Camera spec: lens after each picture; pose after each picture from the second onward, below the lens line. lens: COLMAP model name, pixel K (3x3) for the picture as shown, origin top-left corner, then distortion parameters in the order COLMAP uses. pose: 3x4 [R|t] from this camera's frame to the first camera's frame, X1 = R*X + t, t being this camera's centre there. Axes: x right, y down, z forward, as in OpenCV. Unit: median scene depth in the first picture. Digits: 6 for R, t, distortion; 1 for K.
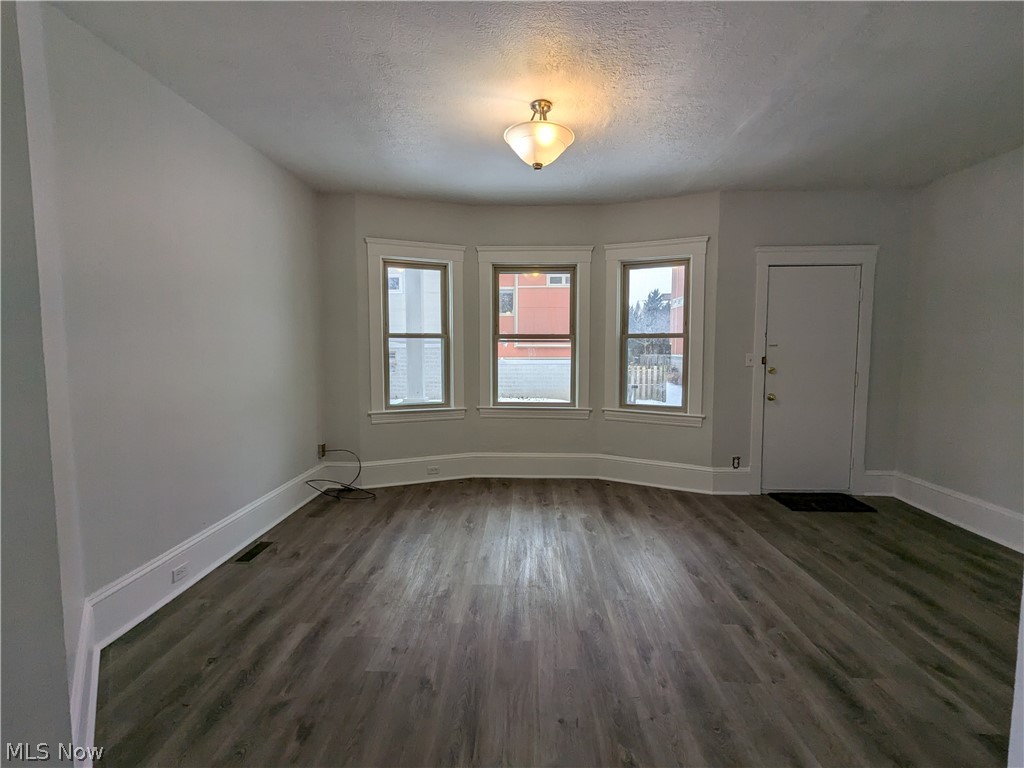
lens RADIAL K [[483.1, 0, 512.0], [0, 483.1, 384.0], [0, 0, 1]] dist [0.000643, -0.000122]
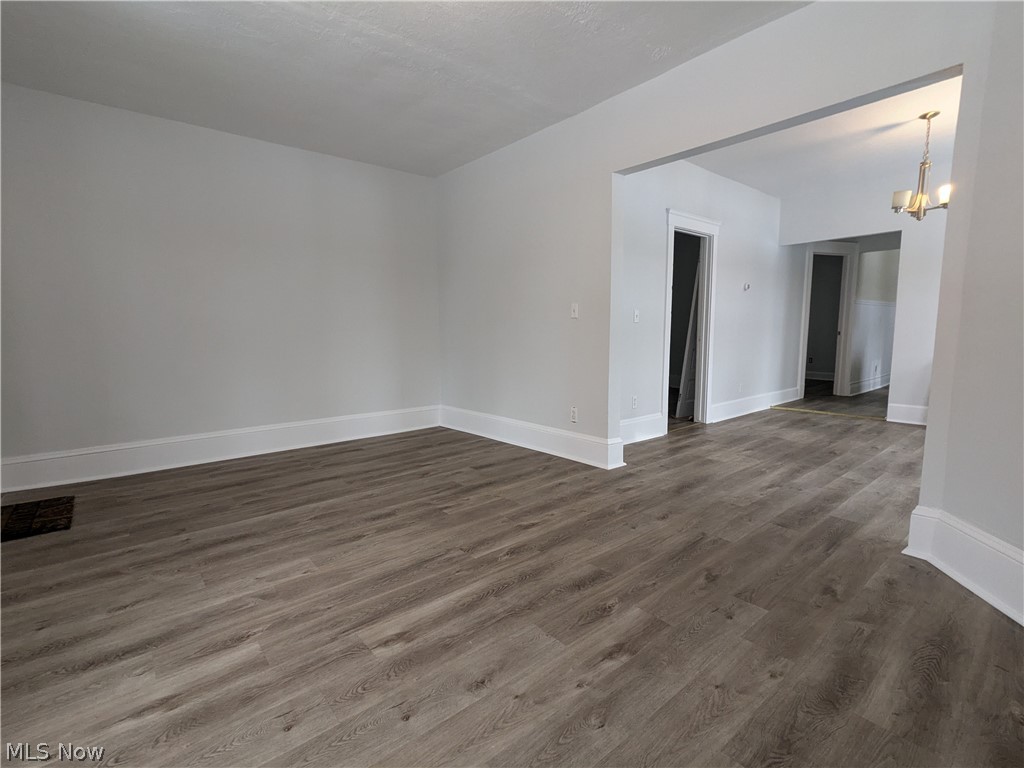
lens RADIAL K [[483.1, 0, 512.0], [0, 483.1, 384.0], [0, 0, 1]] dist [0.000643, -0.000122]
pose [[-0.668926, -0.082086, 0.738783, -0.468162], [0.067560, 0.983056, 0.170399, -0.013463], [-0.740252, 0.163897, -0.652046, 1.426301]]
